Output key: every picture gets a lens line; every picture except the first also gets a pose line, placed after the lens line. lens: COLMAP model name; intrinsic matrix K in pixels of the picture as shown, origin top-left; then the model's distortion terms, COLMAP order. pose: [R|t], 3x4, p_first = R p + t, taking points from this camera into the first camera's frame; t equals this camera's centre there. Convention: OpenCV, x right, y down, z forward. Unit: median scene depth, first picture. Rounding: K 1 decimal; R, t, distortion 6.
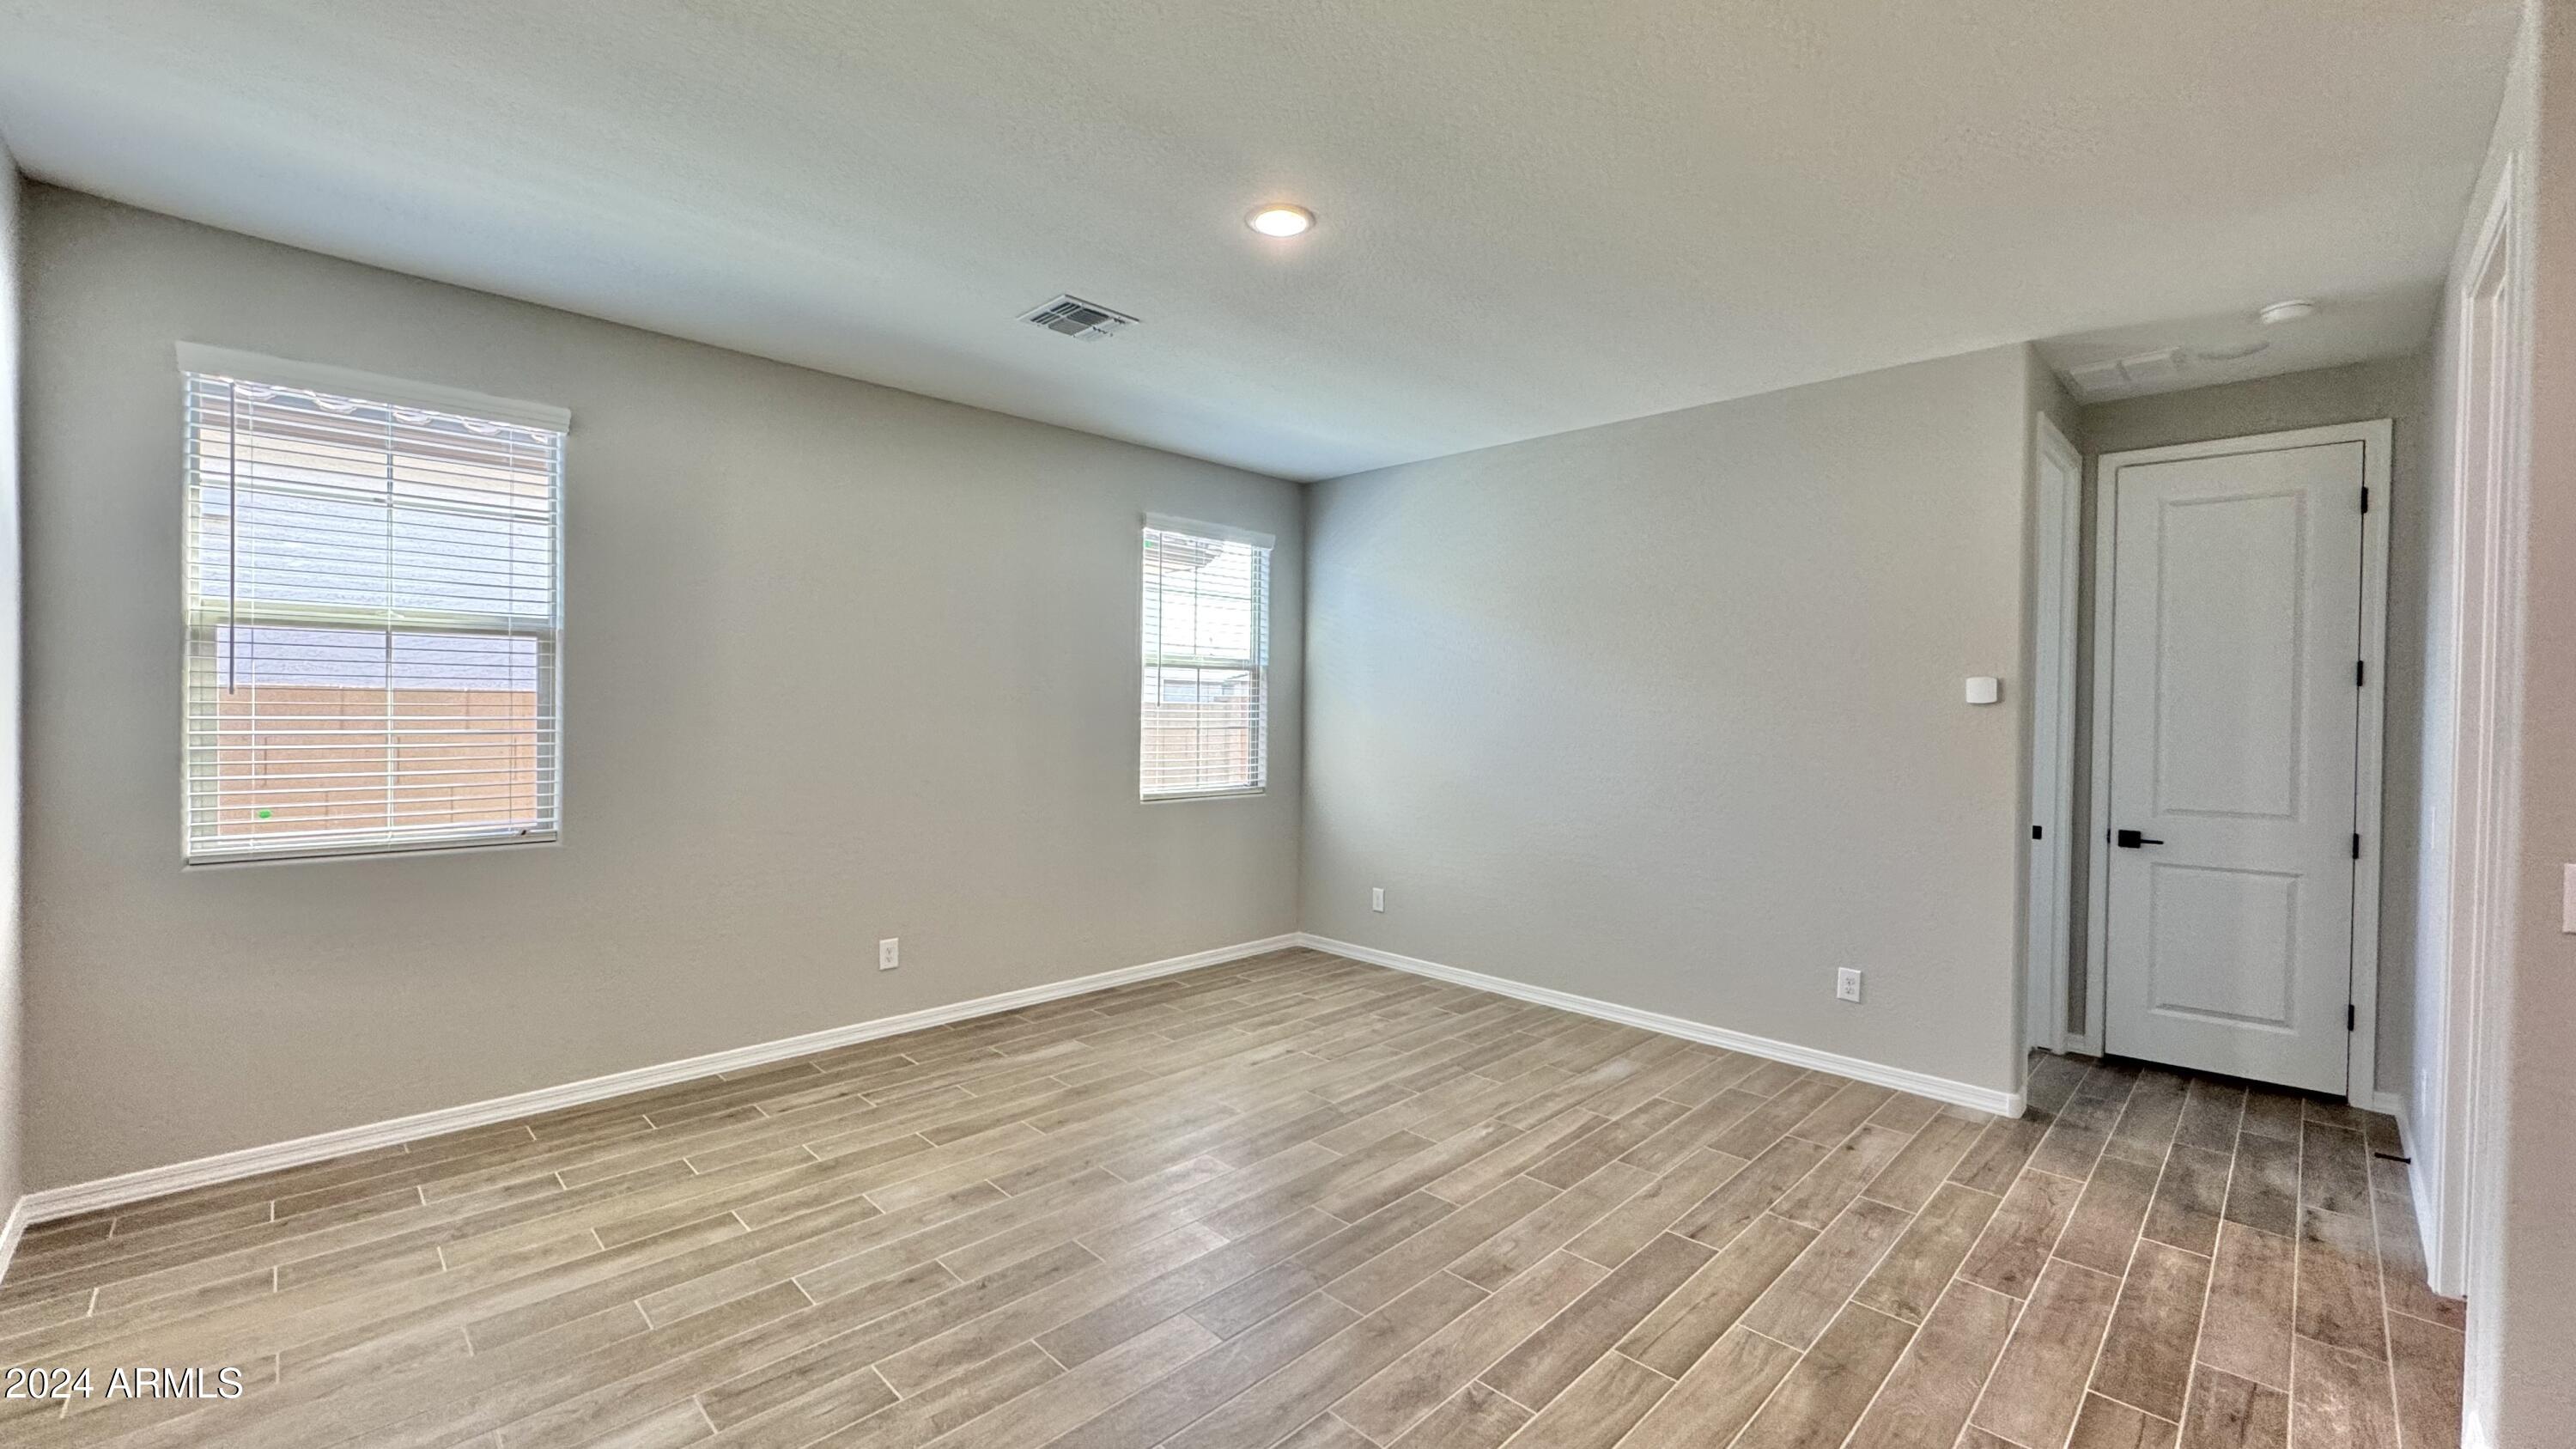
lens RADIAL K [[1040.0, 0, 1291.2], [0, 1040.0, 725.7], [0, 0, 1]] dist [-0.003650, -0.000104]
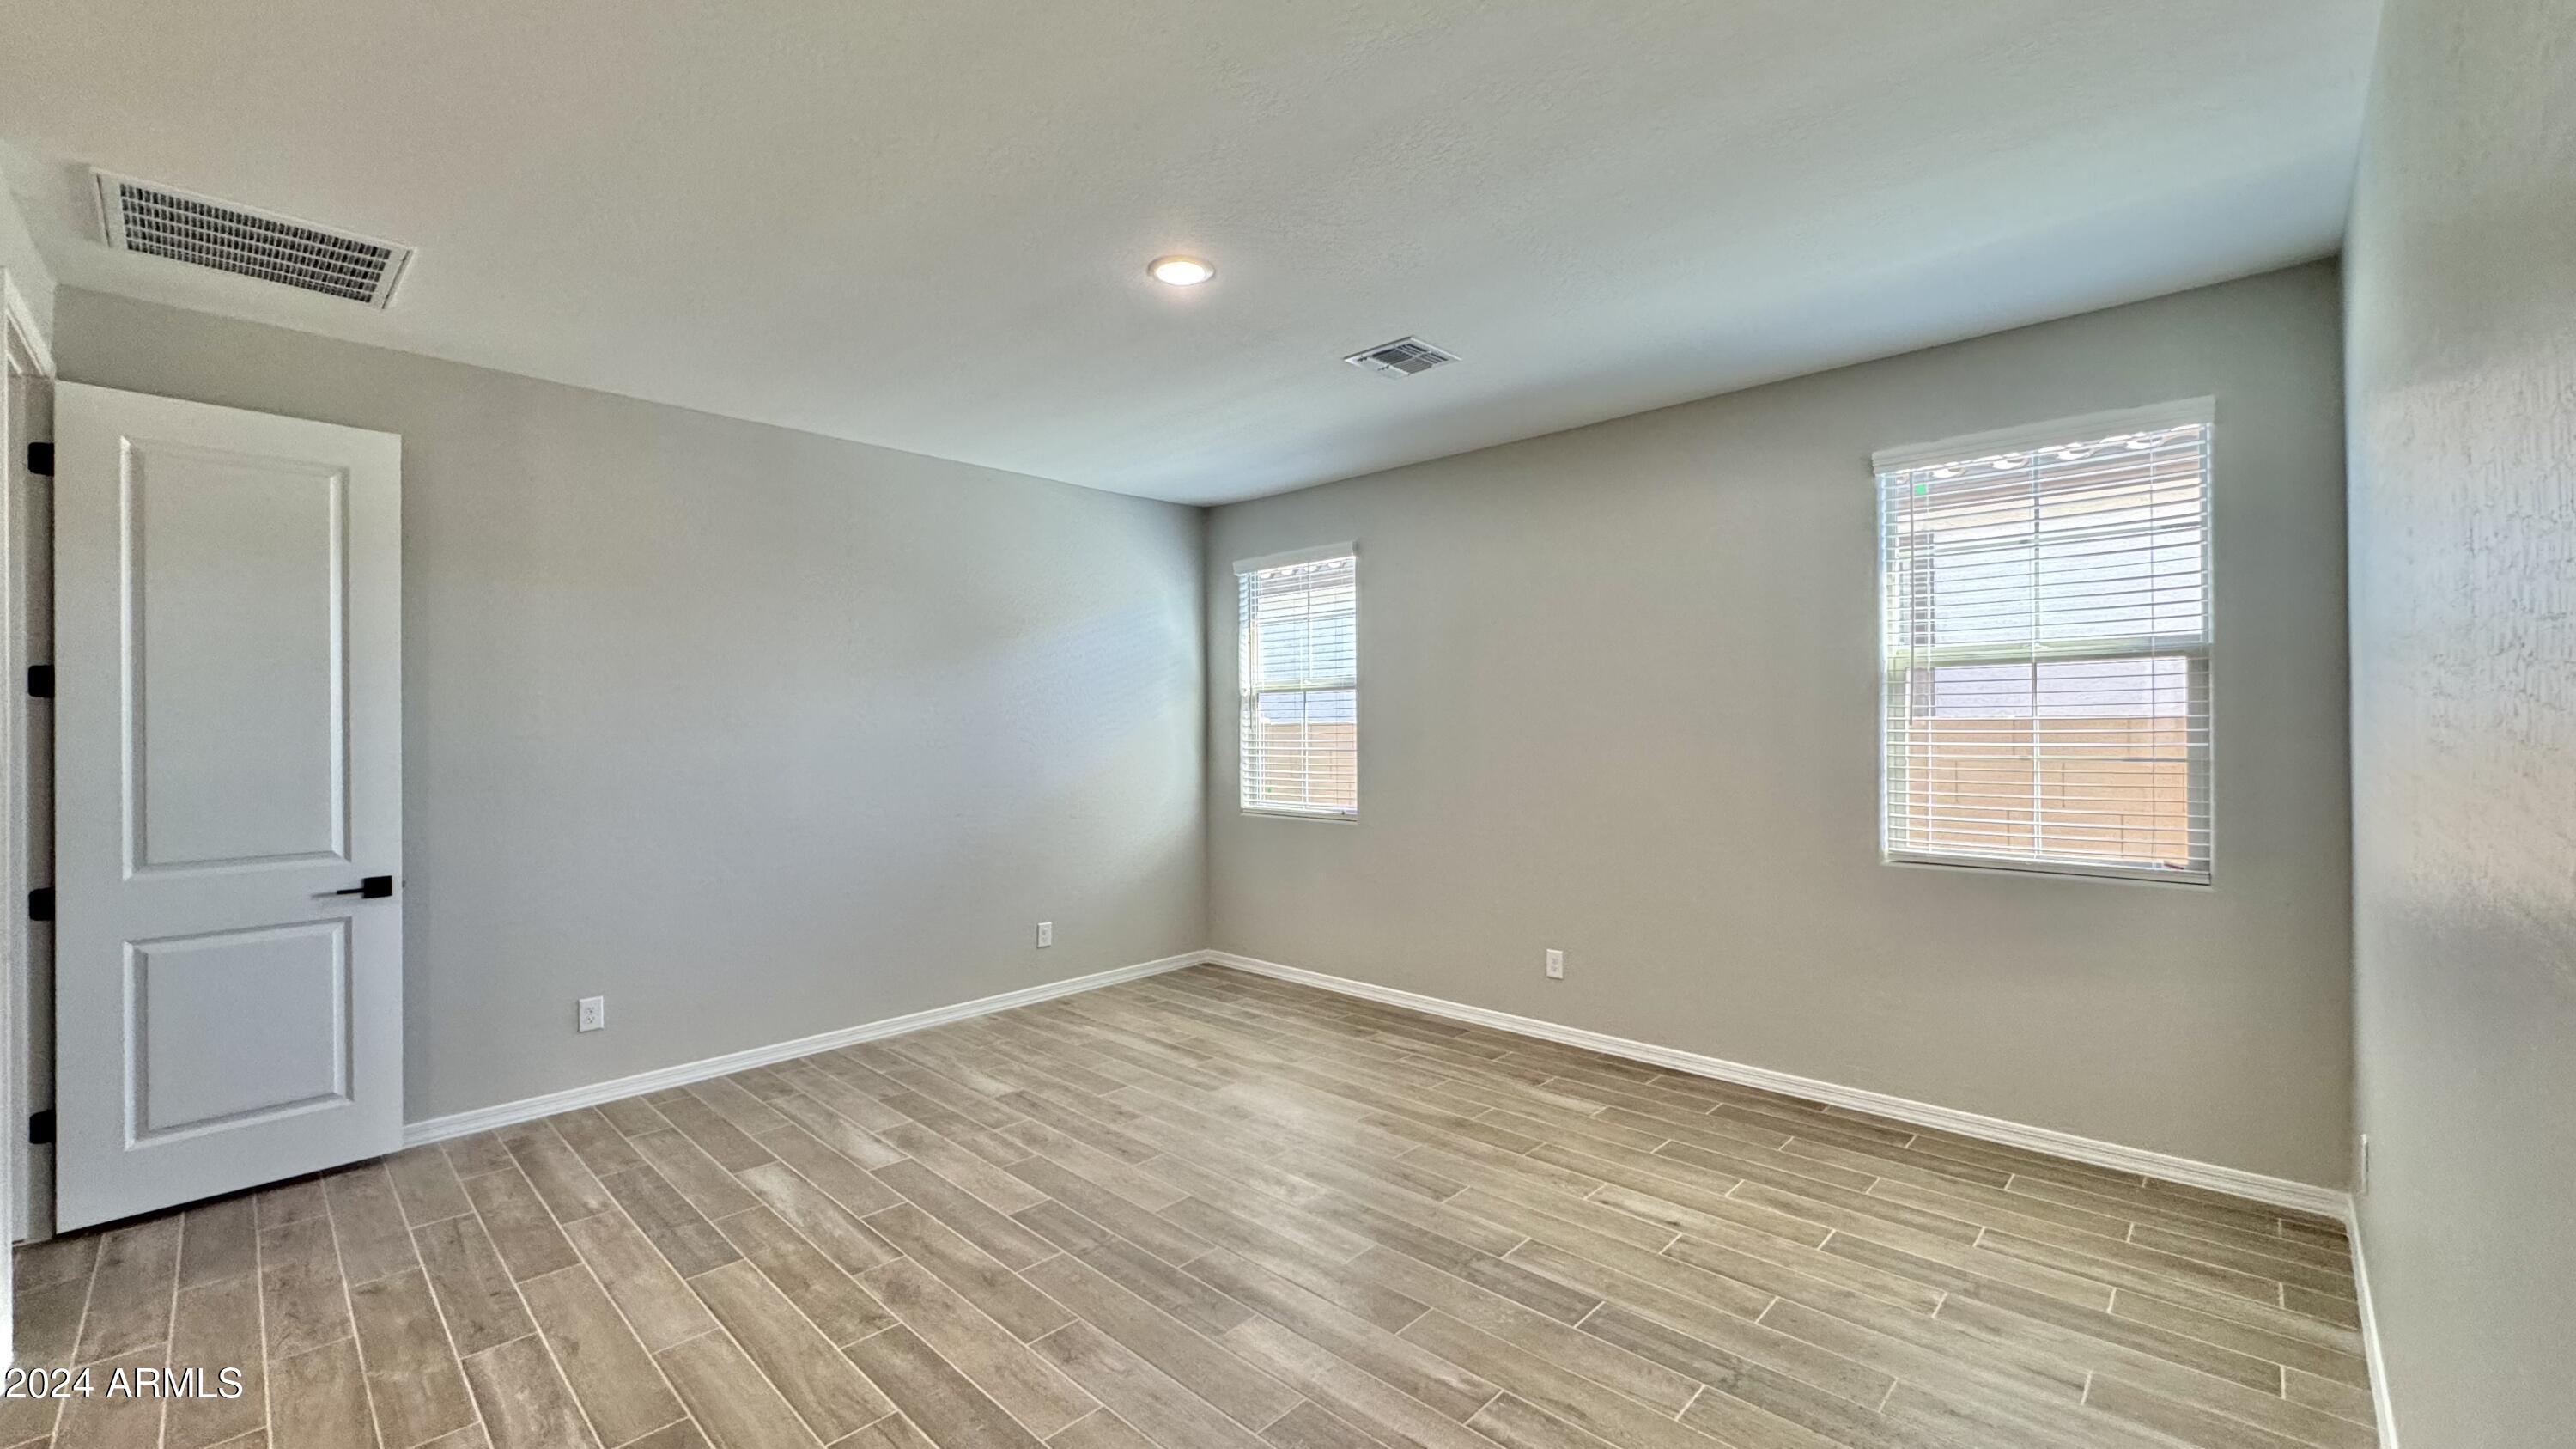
lens RADIAL K [[1040.0, 0, 1281.9], [0, 1040.0, 723.8], [0, 0, 1]] dist [-0.003650, -0.000104]
pose [[0.008027, -0.016324, -0.999835, 0.672941], [-0.011112, 0.999804, -0.016413, -0.004515], [0.999906, 0.011242, 0.007844, 0.710811]]
